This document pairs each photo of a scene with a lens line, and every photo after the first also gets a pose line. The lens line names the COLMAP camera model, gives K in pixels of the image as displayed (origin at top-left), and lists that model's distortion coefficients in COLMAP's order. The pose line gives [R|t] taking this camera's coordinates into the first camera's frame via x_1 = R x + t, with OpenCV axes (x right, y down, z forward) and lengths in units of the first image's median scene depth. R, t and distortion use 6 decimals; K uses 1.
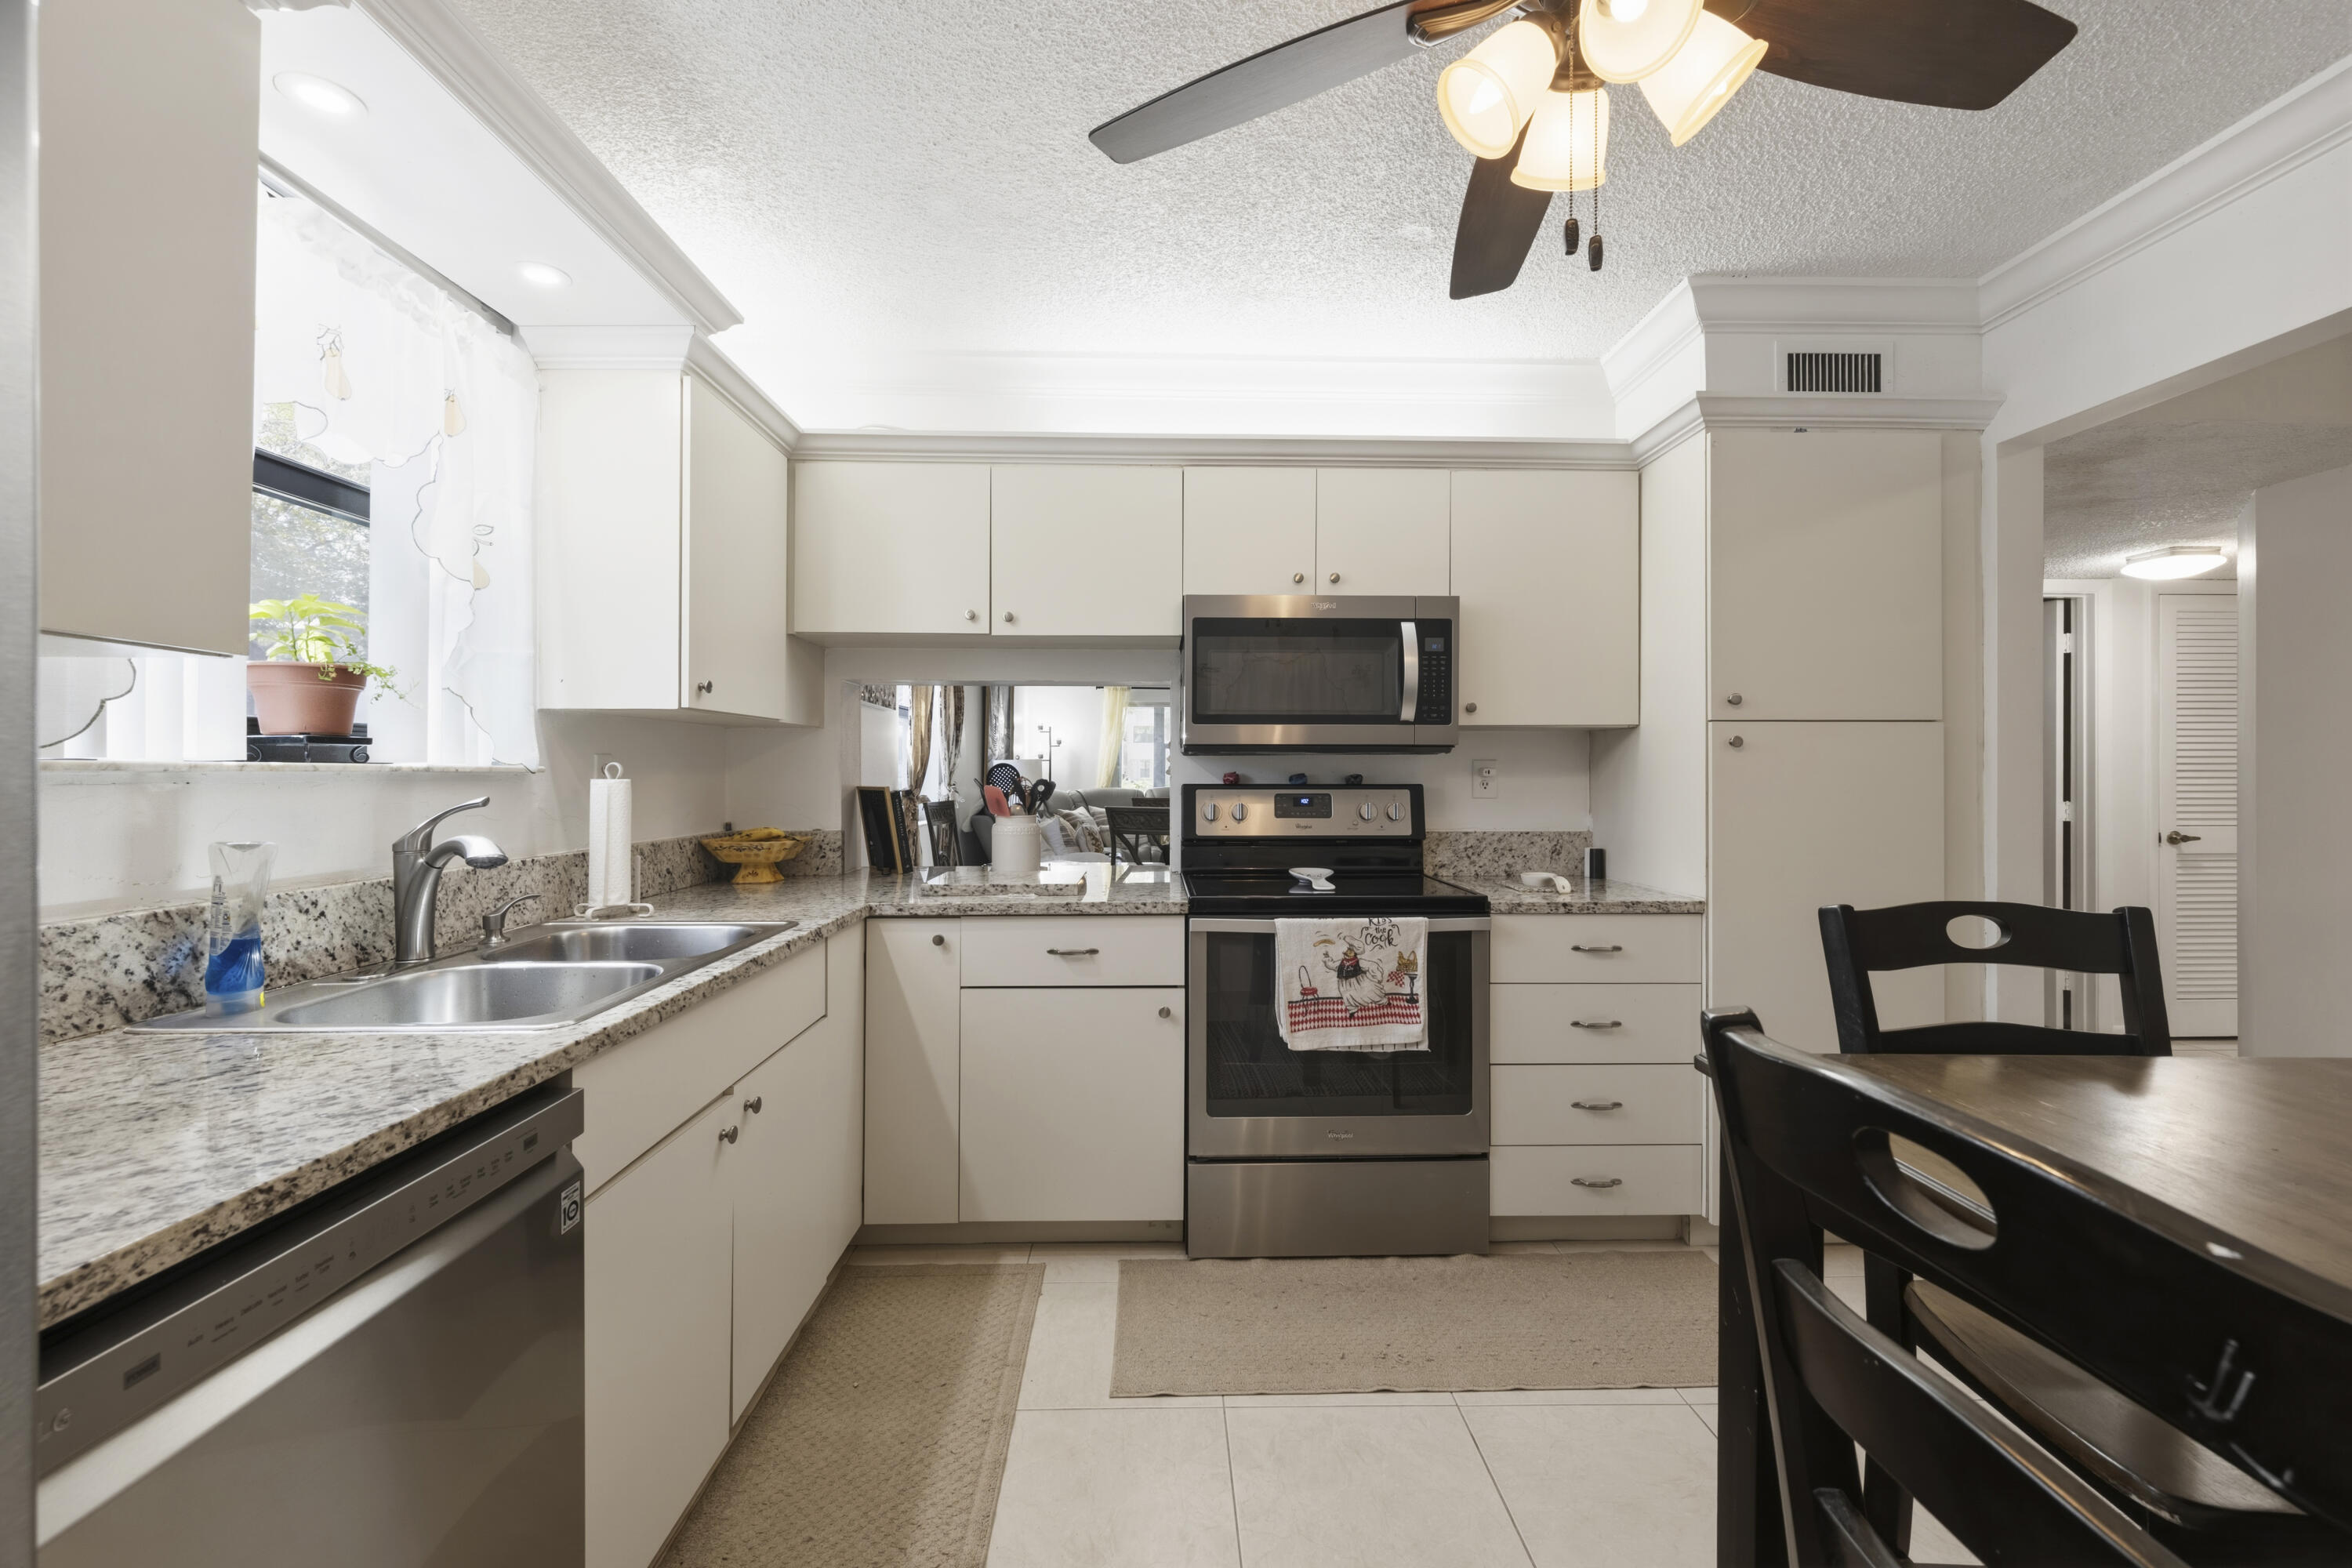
lens RADIAL K [[945.1, 0, 1177.4], [0, 945.1, 770.5], [0, 0, 1]] dist [-0.000830, -0.000350]
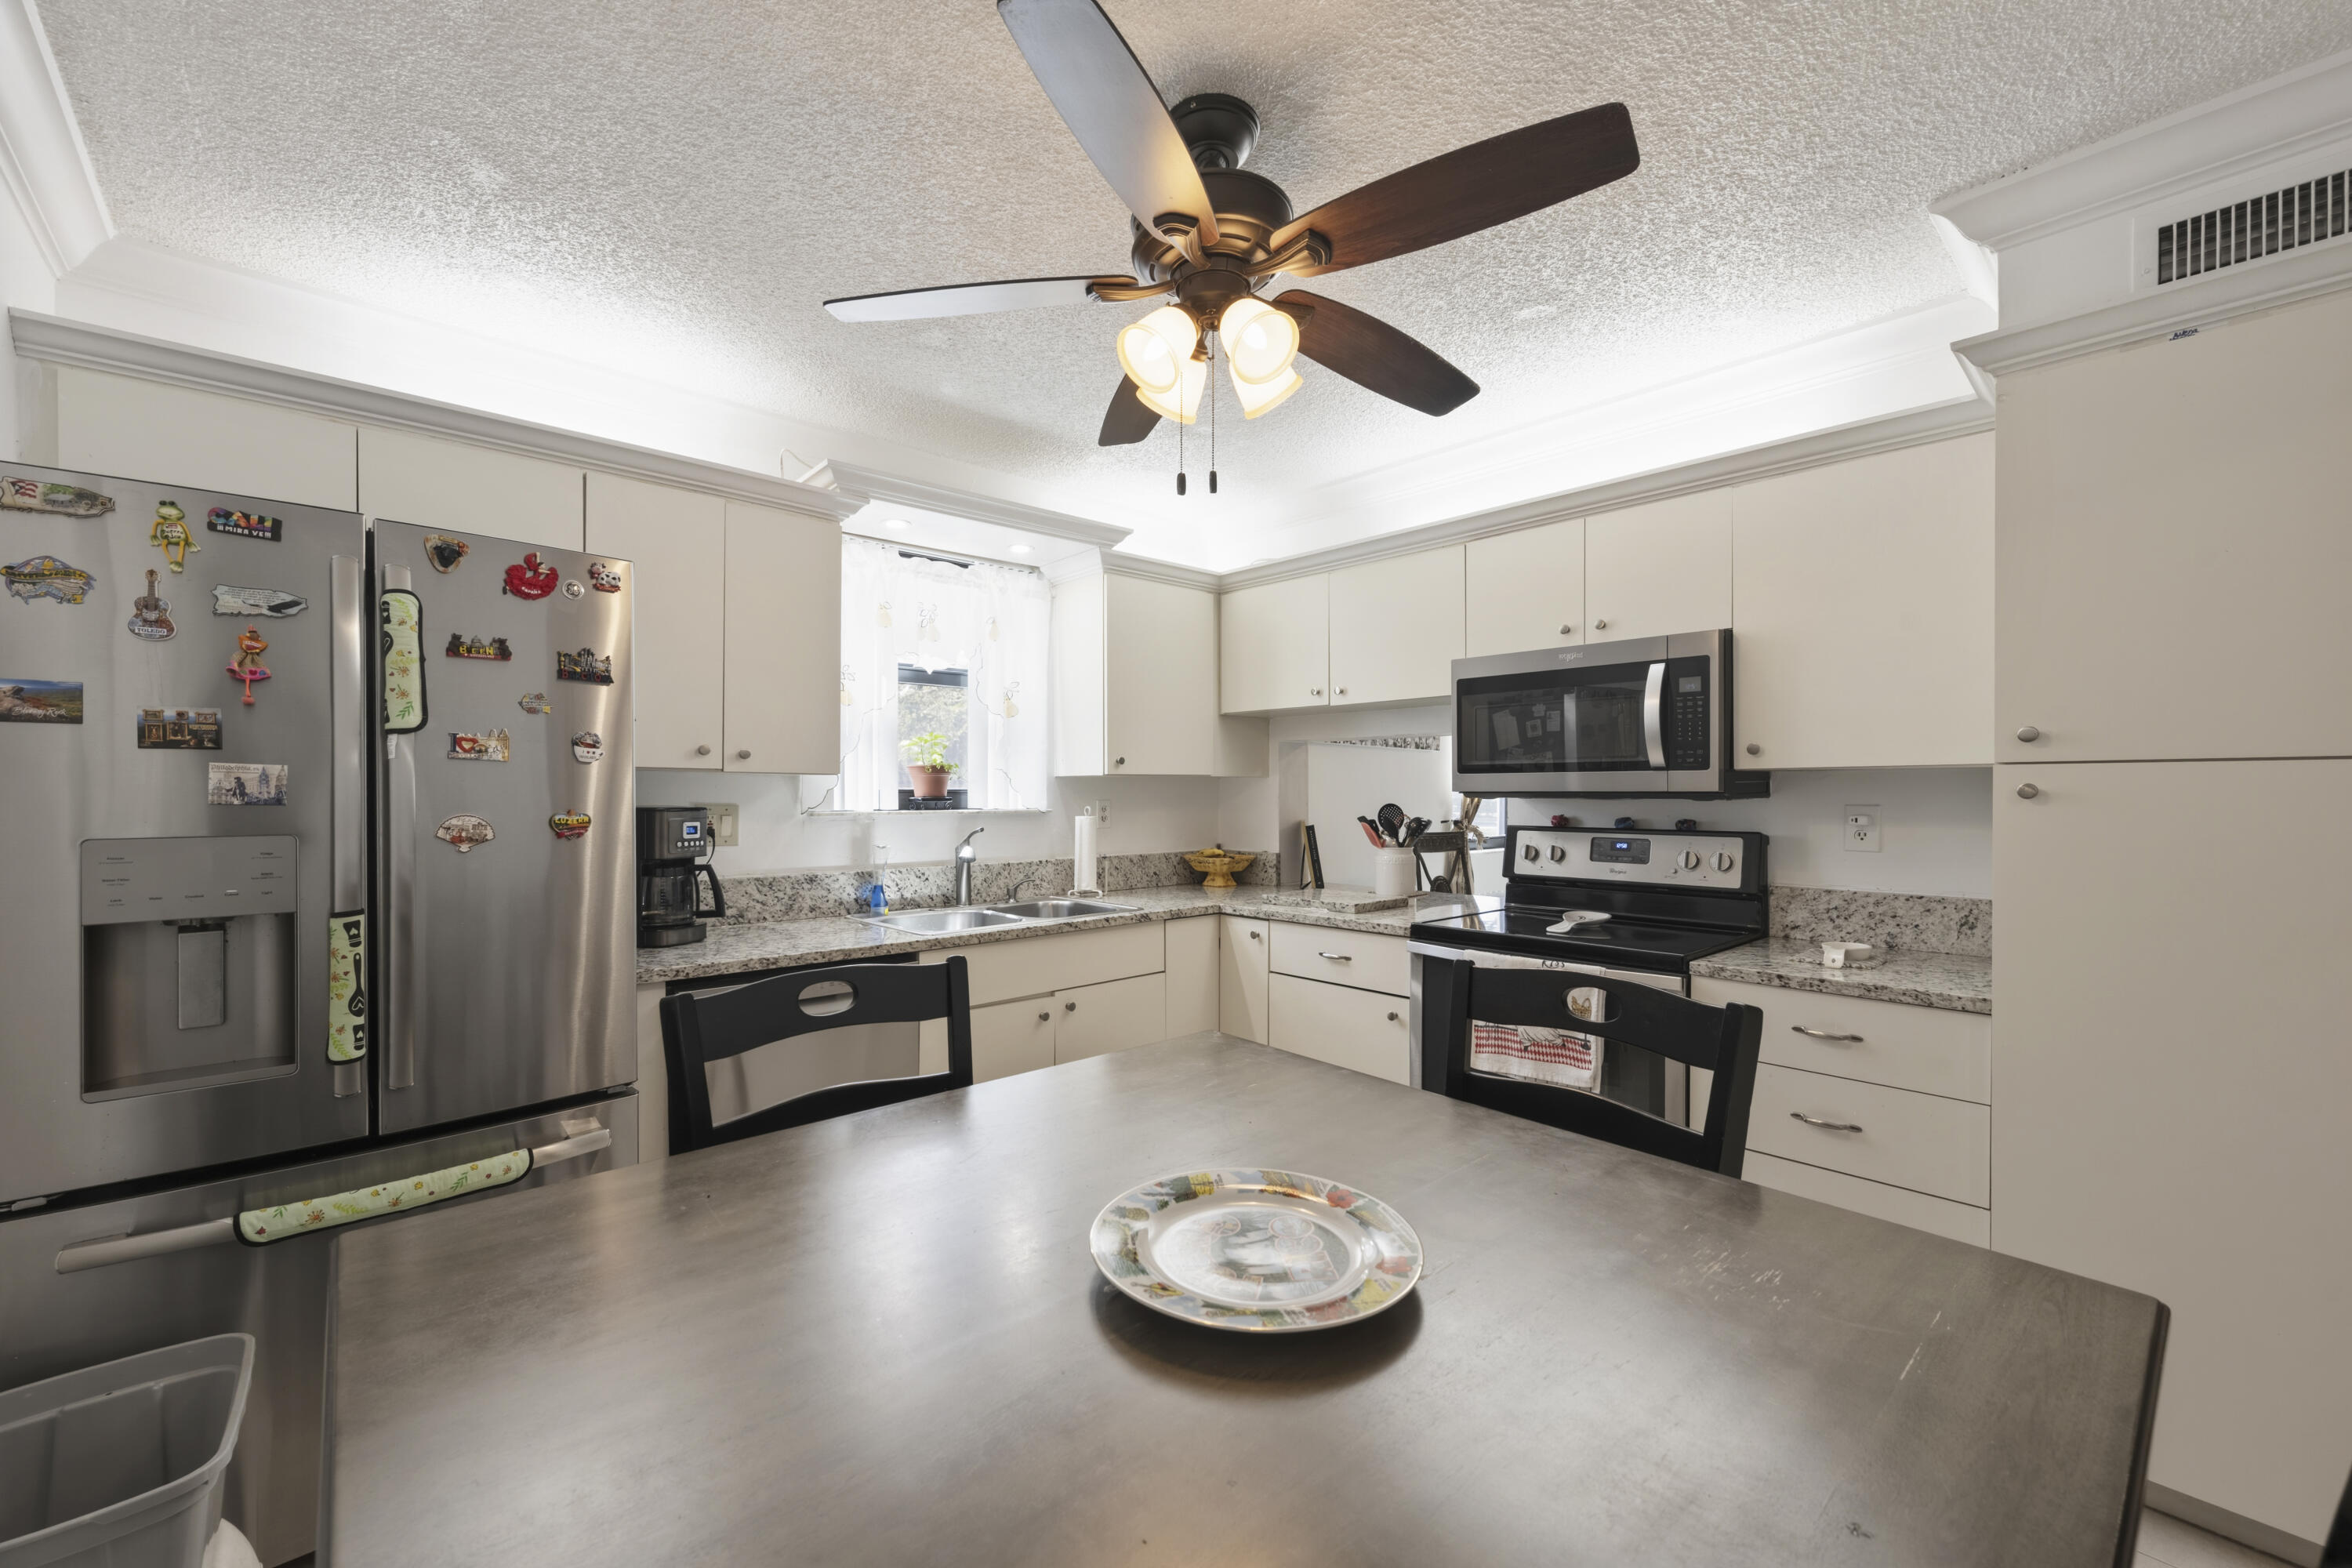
lens RADIAL K [[945.1, 0, 1158.8], [0, 945.1, 794.0], [0, 0, 1]] dist [-0.000830, -0.000350]
pose [[0.649734, 0.000714, -0.760161, 0.710168], [0.003003, 0.999989, 0.003506, -0.032958], [0.760156, -0.004561, 0.649725, -0.009543]]
